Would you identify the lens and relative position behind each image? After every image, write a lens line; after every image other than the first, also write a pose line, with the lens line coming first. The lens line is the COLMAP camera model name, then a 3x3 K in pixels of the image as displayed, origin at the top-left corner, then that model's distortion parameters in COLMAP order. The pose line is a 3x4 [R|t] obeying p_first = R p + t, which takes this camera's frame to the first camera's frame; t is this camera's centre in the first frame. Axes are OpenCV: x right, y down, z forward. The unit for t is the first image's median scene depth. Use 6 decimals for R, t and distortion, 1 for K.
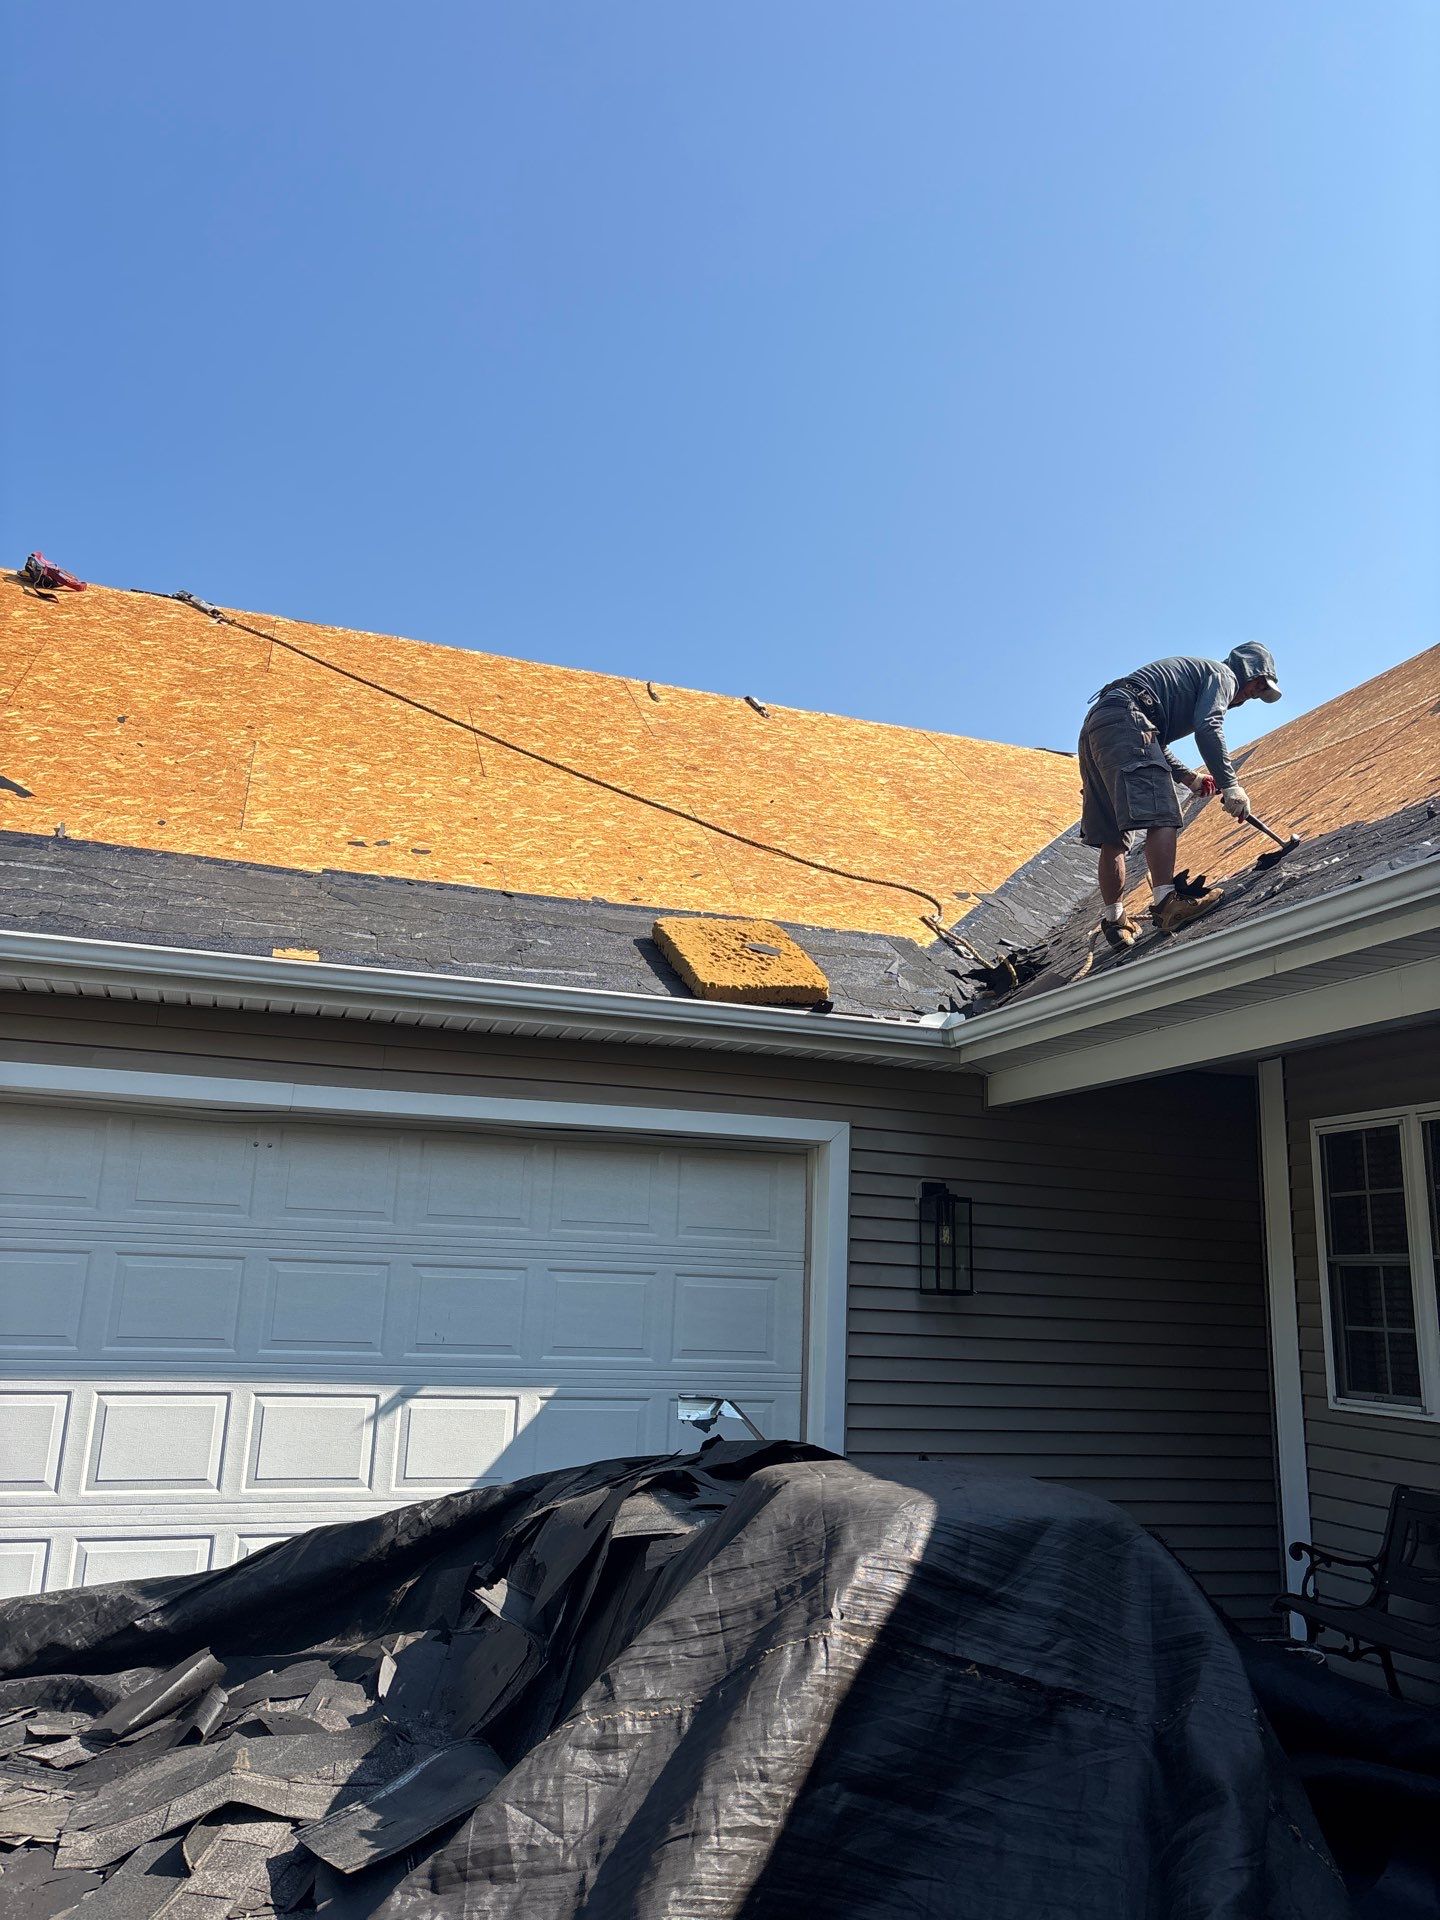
lens RADIAL K [[1426.9, 0, 689.6], [0, 1426.9, 954.2], [0, 0, 1]] dist [0.051893, -0.066051]
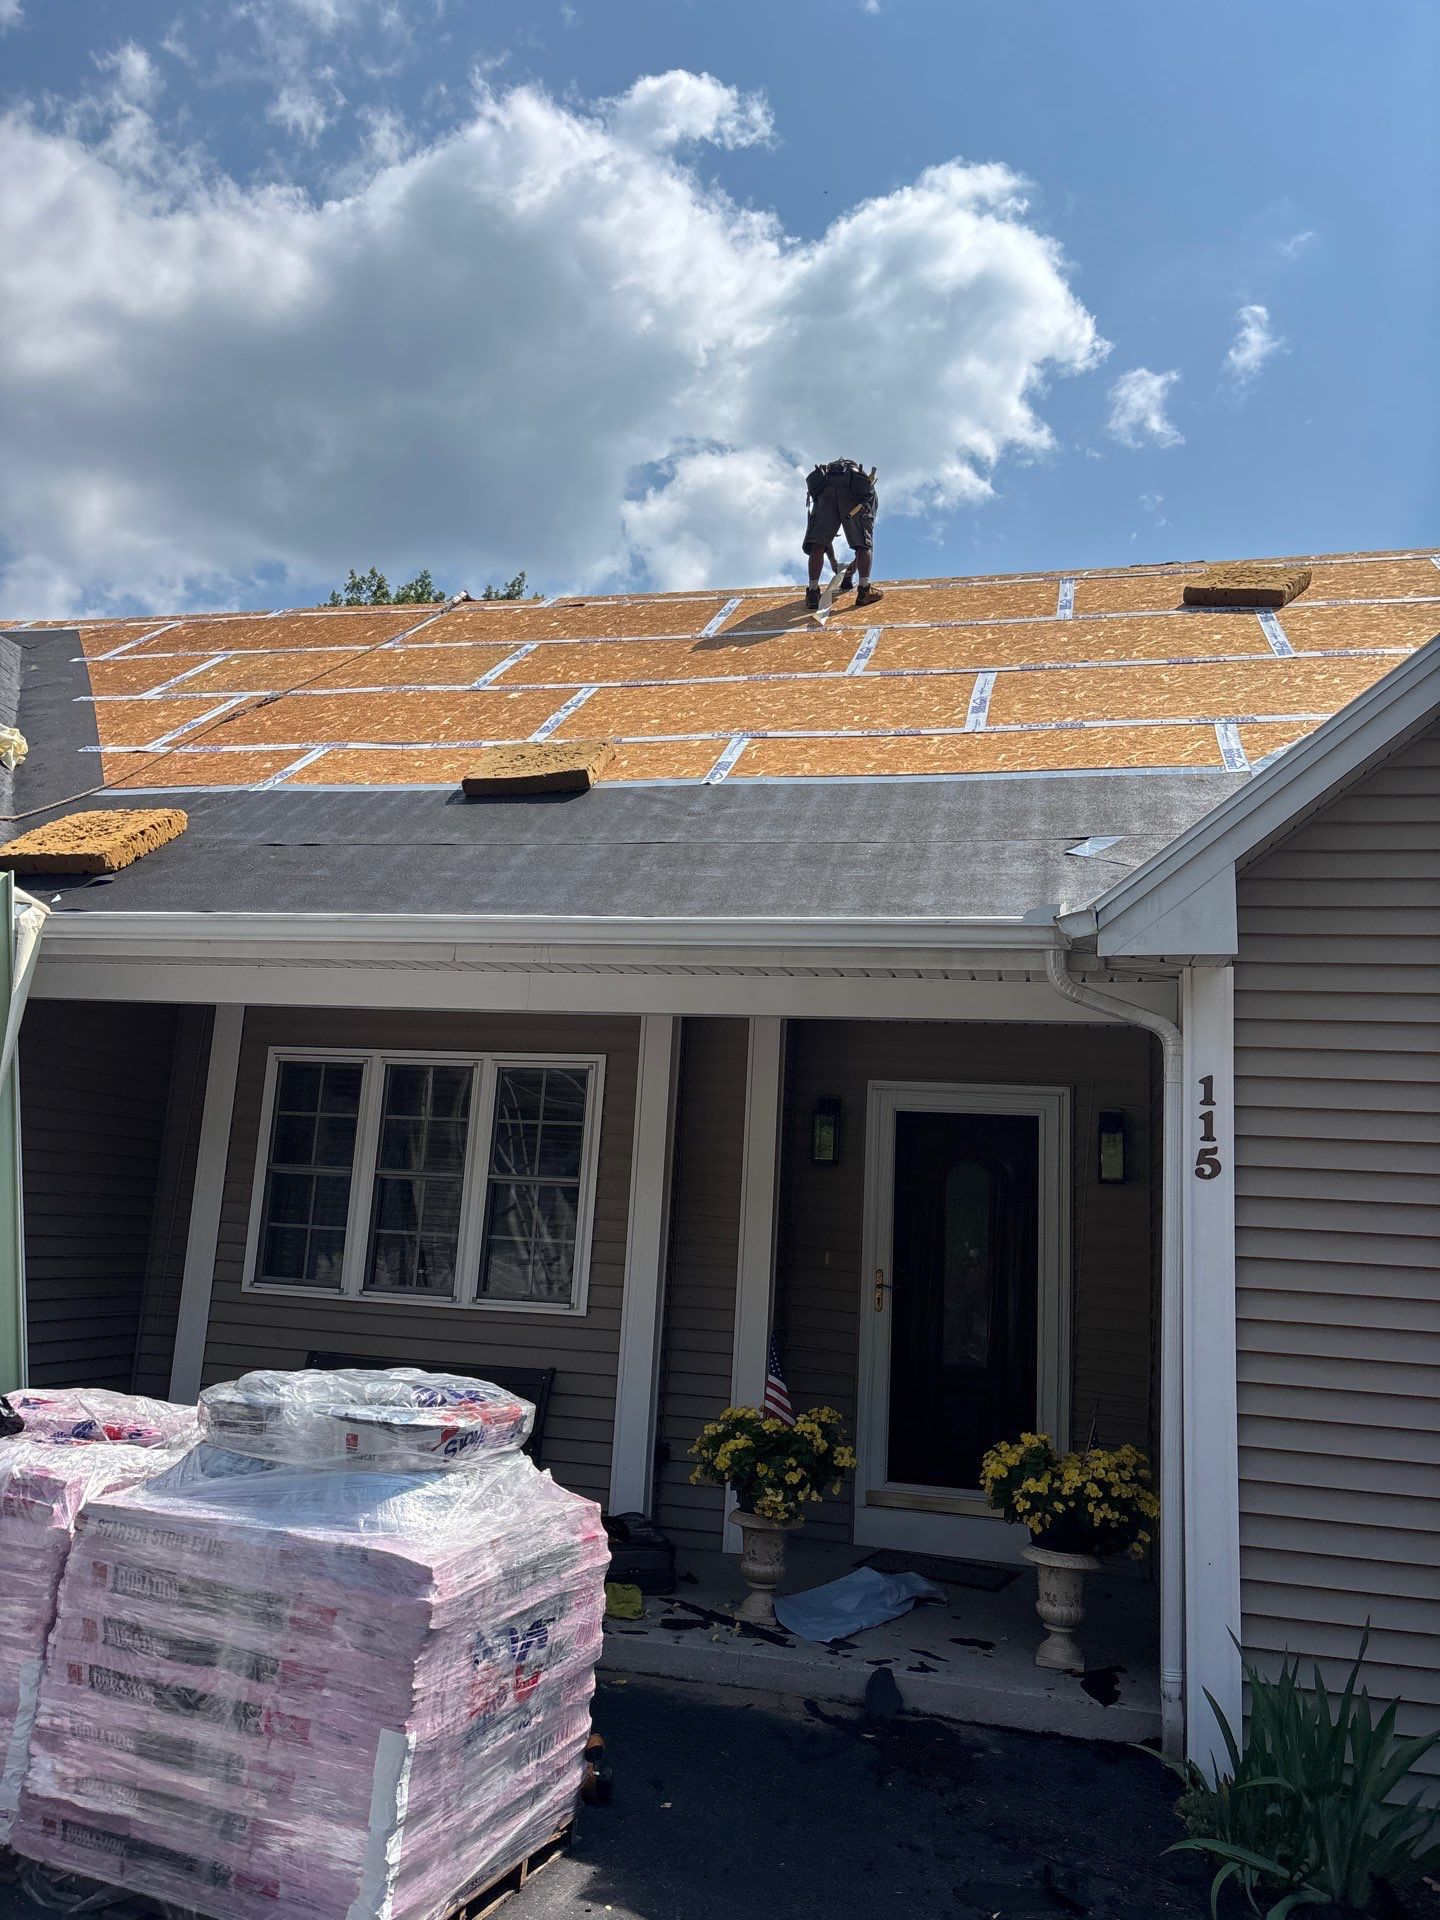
lens RADIAL K [[1442.1, 0, 717.9], [0, 1442.1, 969.4], [0, 0, 1]] dist [0.067064, -0.069884]
pose [[0.533139, 0.141902, 0.834042, -0.376619], [-0.228011, 0.973456, -0.019872, -0.004054], [-0.814723, -0.179576, 0.551343, 0.079327]]
